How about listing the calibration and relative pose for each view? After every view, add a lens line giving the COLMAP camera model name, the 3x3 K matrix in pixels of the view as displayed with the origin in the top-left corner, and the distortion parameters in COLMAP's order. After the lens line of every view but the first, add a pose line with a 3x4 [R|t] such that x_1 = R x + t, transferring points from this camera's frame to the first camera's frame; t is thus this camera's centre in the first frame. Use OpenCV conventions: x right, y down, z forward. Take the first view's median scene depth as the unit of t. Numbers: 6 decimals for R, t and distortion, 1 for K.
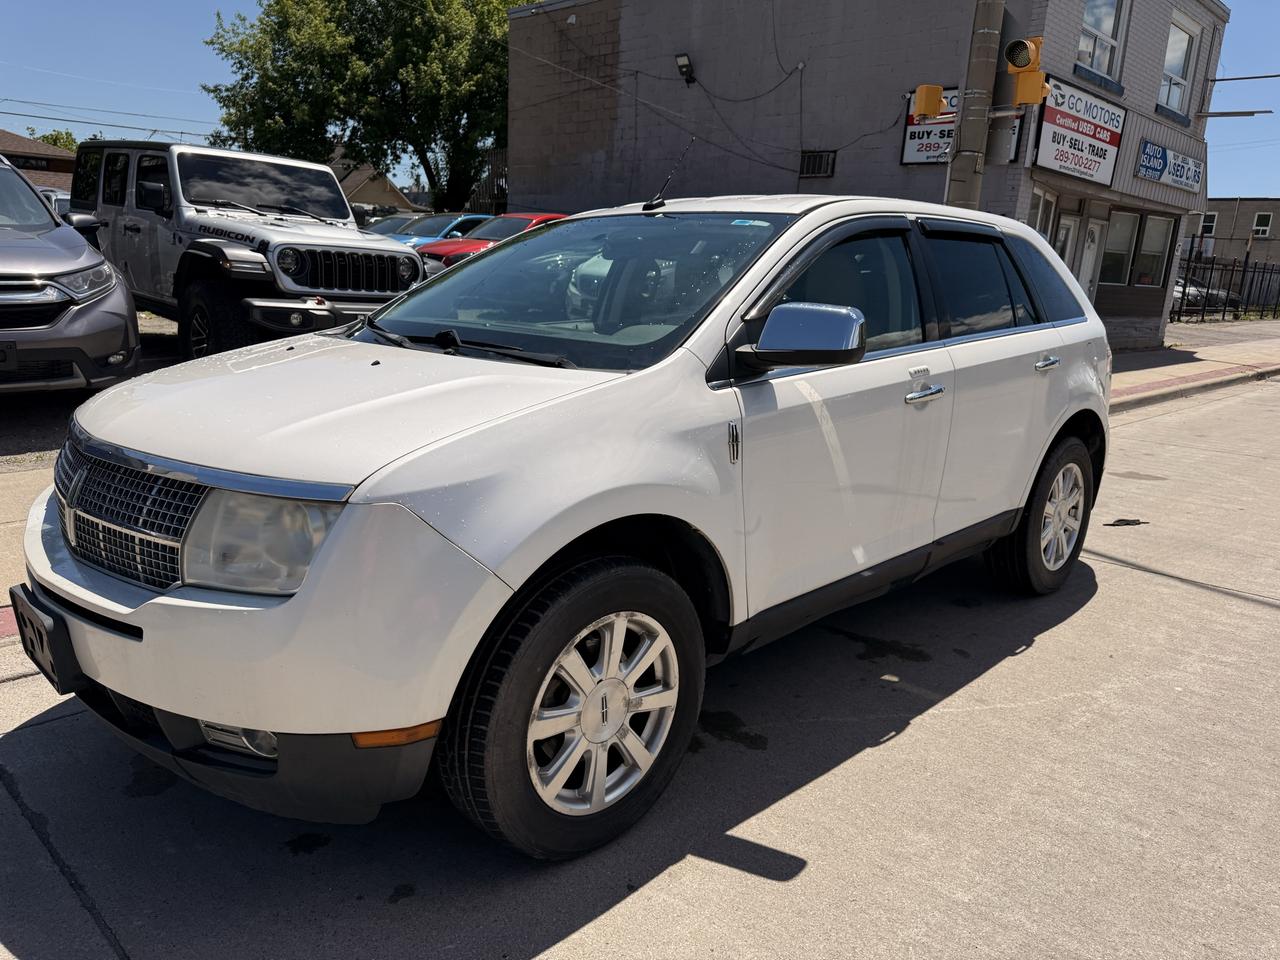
lens RADIAL K [[916.5, 0, 642.6], [0, 916.5, 481.0], [0, 0, 1]] dist [0.007913, -0.011576]
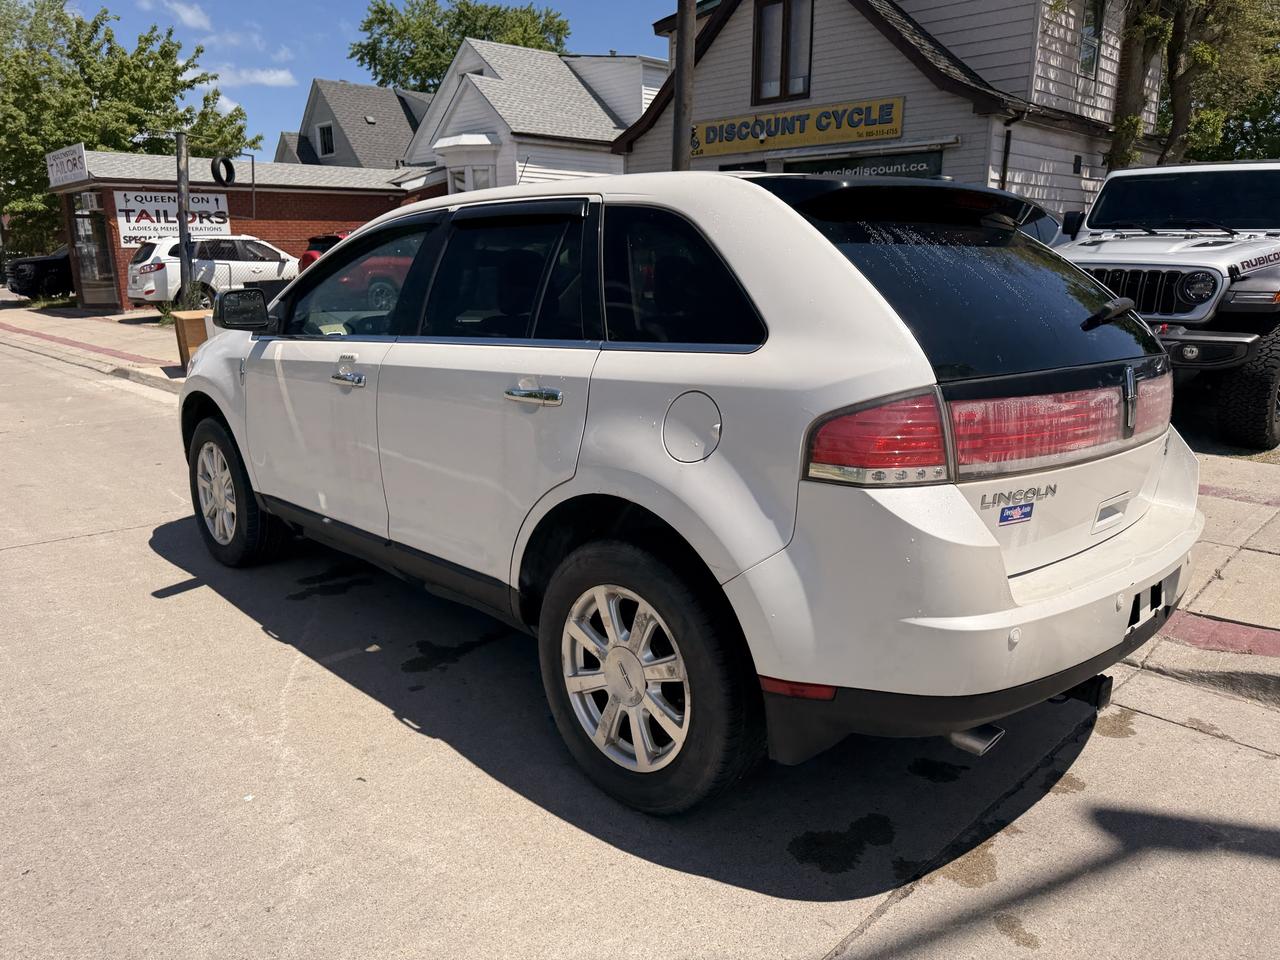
lens RADIAL K [[916.5, 0, 642.6], [0, 916.5, 481.0], [0, 0, 1]] dist [0.007913, -0.011576]
pose [[-0.016110, 0.187972, -0.982042, 1.011322], [-0.233248, 0.954365, 0.186500, -0.191730], [0.972284, 0.232064, 0.028469, 0.977504]]
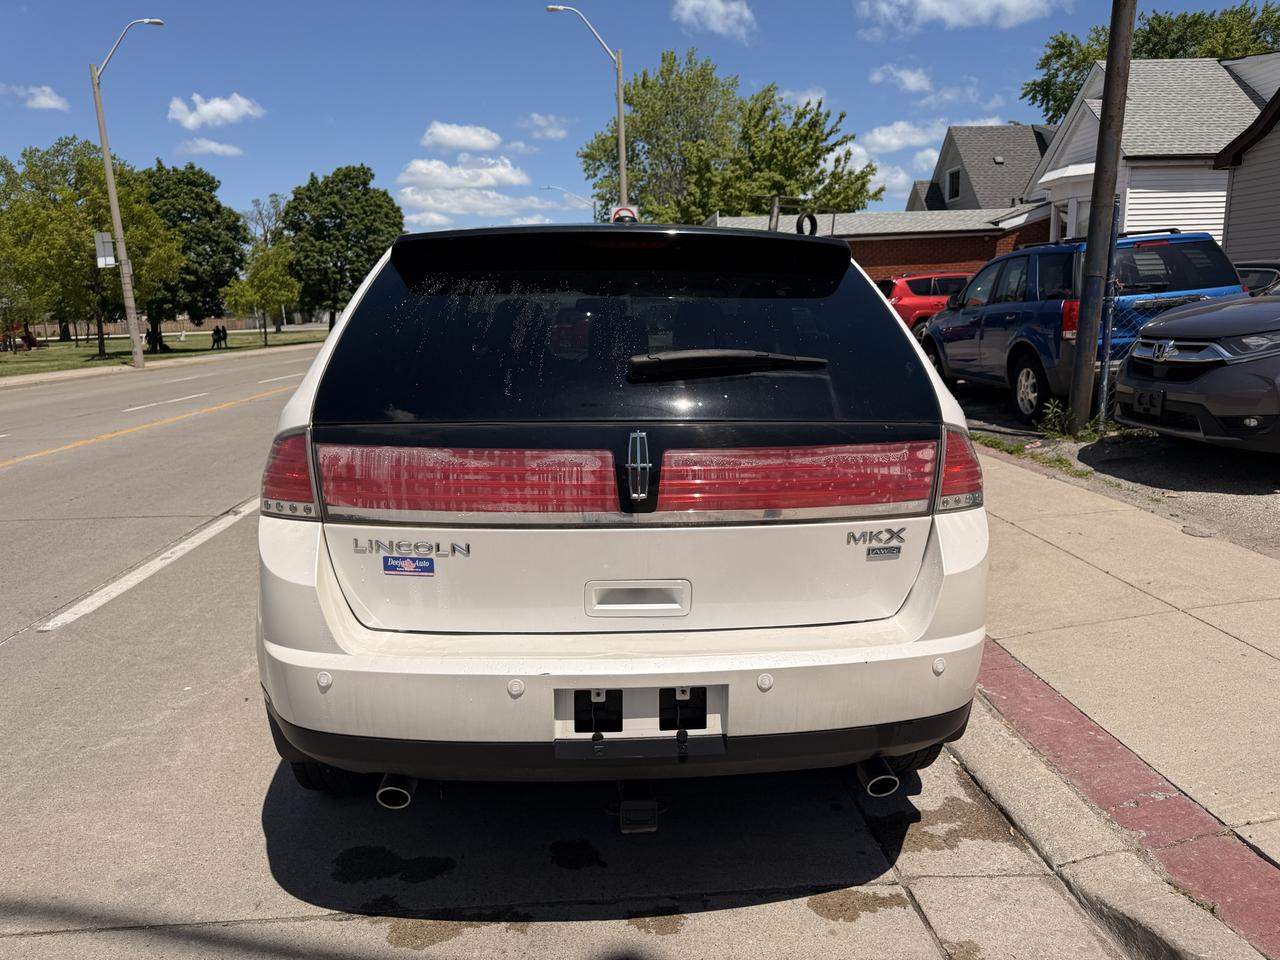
lens RADIAL K [[918.6, 0, 644.1], [0, 918.6, 475.4], [0, 0, 1]] dist [0.003158, -0.005557]
pose [[-0.659159, 0.102288, -0.745015, 0.802260], [-0.182981, 0.939114, 0.290831, -0.336293], [0.729402, 0.328028, -0.600308, 1.550252]]
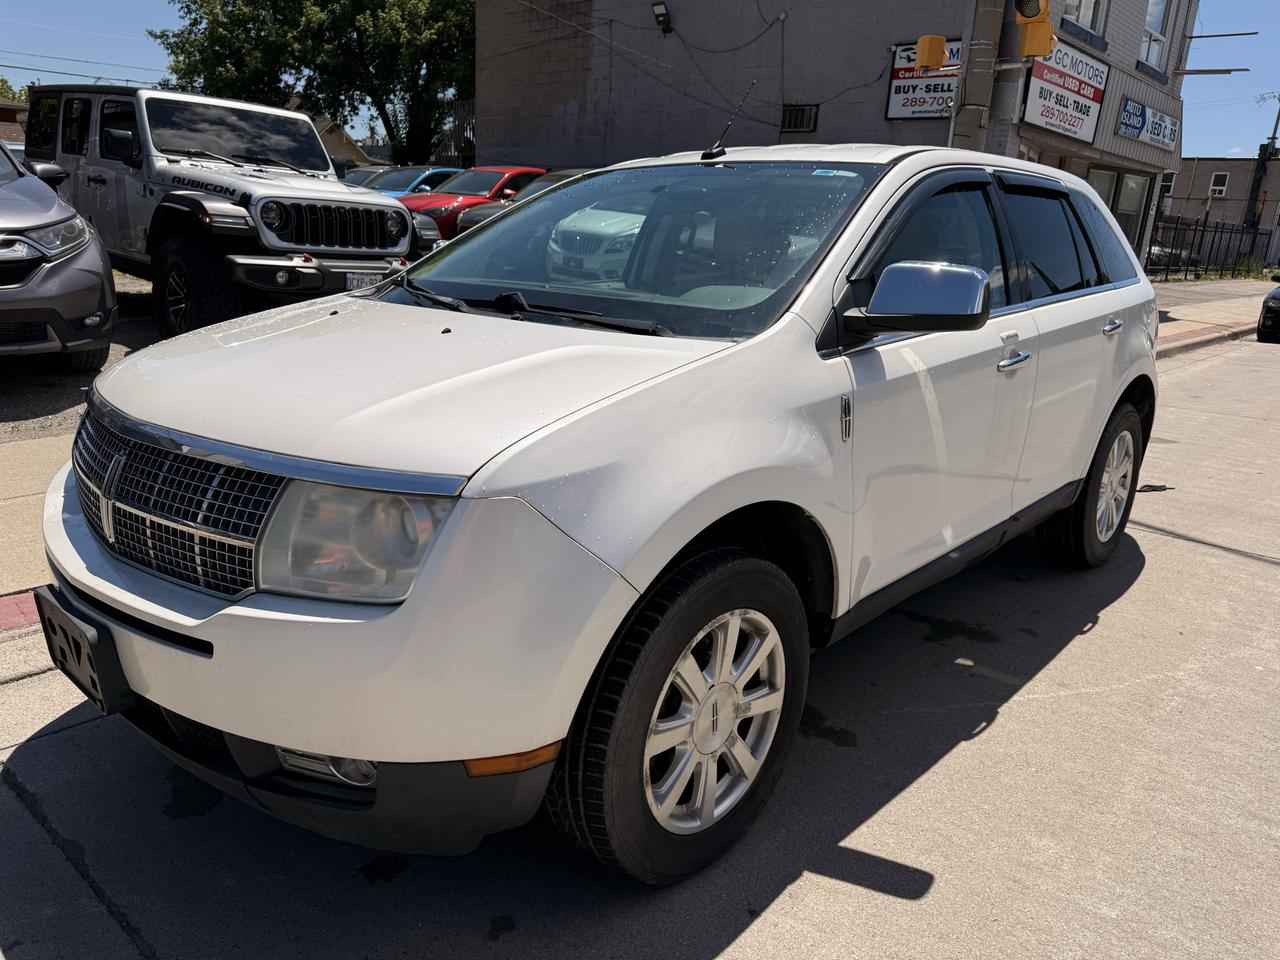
lens RADIAL K [[919.7, 0, 640.7], [0, 919.7, 474.5], [0, 0, 1]] dist [-0.004618, 0.001219]
pose [[0.999118, -0.007023, 0.041402, -0.080643], [0.005496, 0.999305, 0.036877, -0.011942], [-0.041633, -0.036617, 0.998462, 0.058815]]
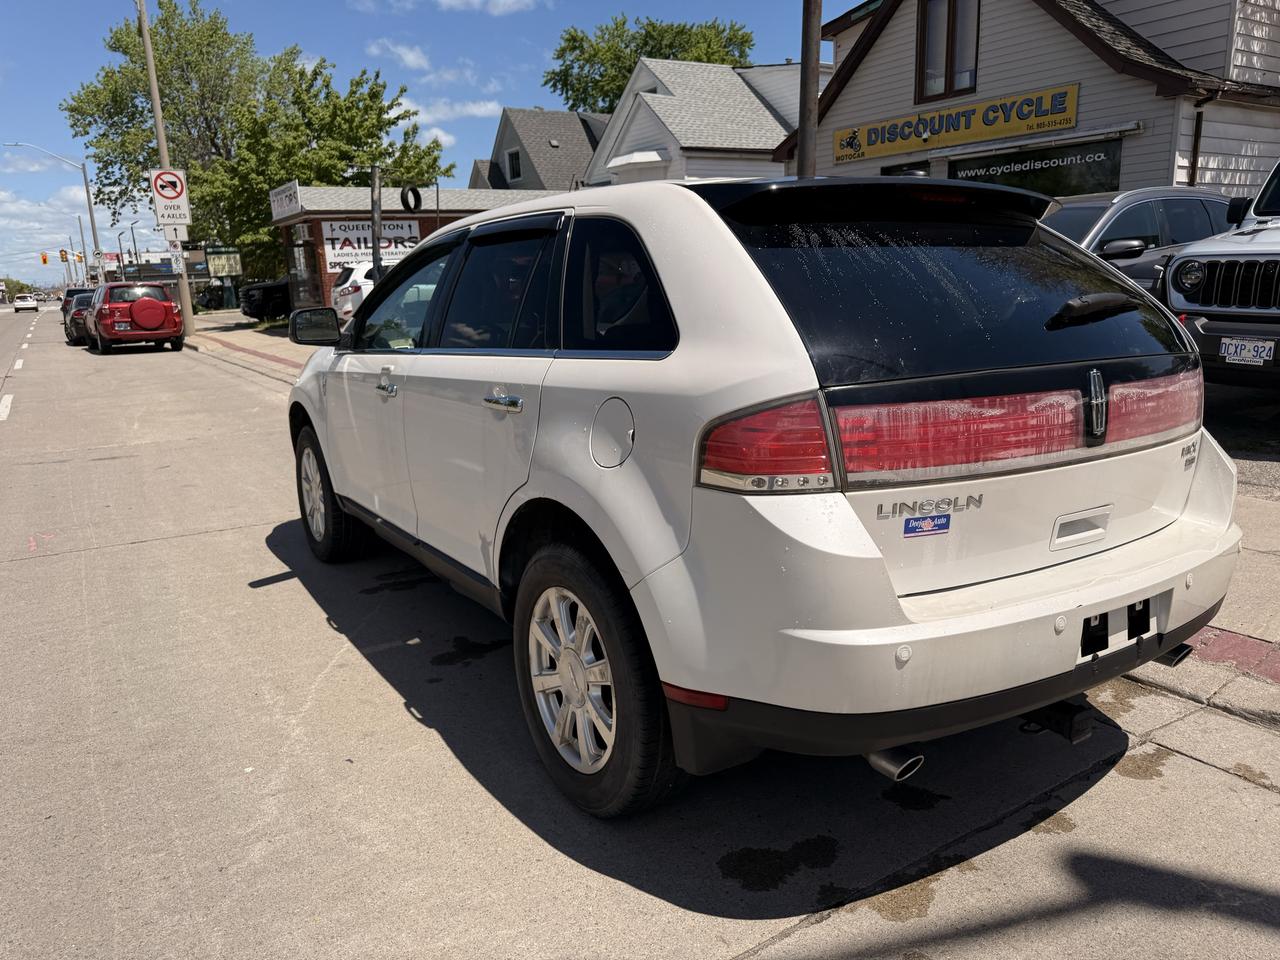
lens RADIAL K [[914.3, 0, 642.1], [0, 914.3, 476.9], [0, 0, 1]] dist [0.018790, -0.024471]
pose [[-0.218743, 0.172035, -0.960497, 1.000851], [-0.204502, 0.954393, 0.217515, -0.224476], [0.954112, 0.244003, -0.173586, 1.126276]]
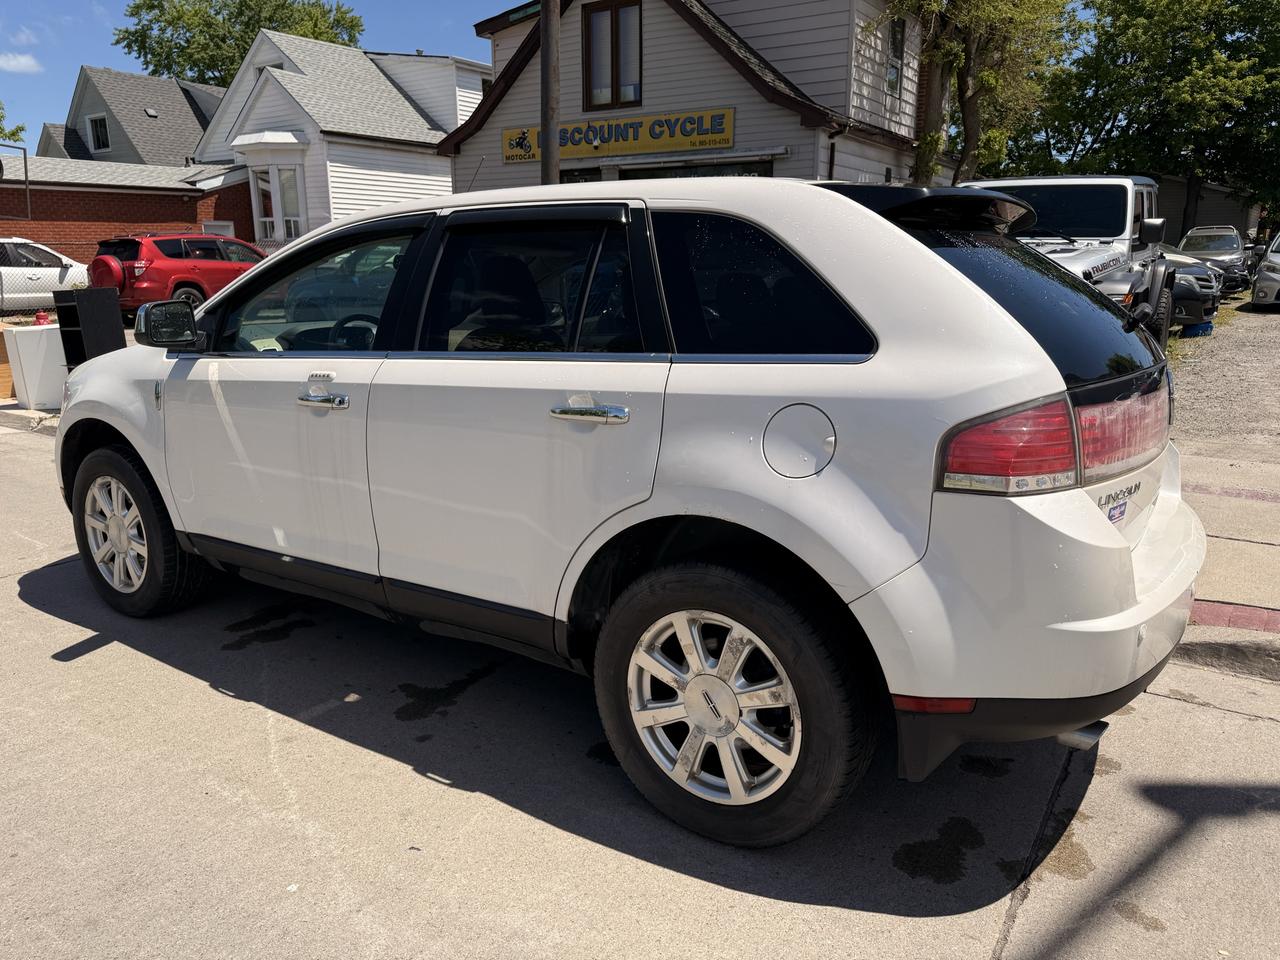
lens RADIAL K [[918.6, 0, 644.1], [0, 918.6, 475.4], [0, 0, 1]] dist [0.003158, -0.005557]
pose [[0.194546, 0.172919, -0.965531, 0.966477], [-0.218564, 0.967234, 0.129185, -0.159004], [0.956233, 0.185897, 0.225965, 0.821128]]
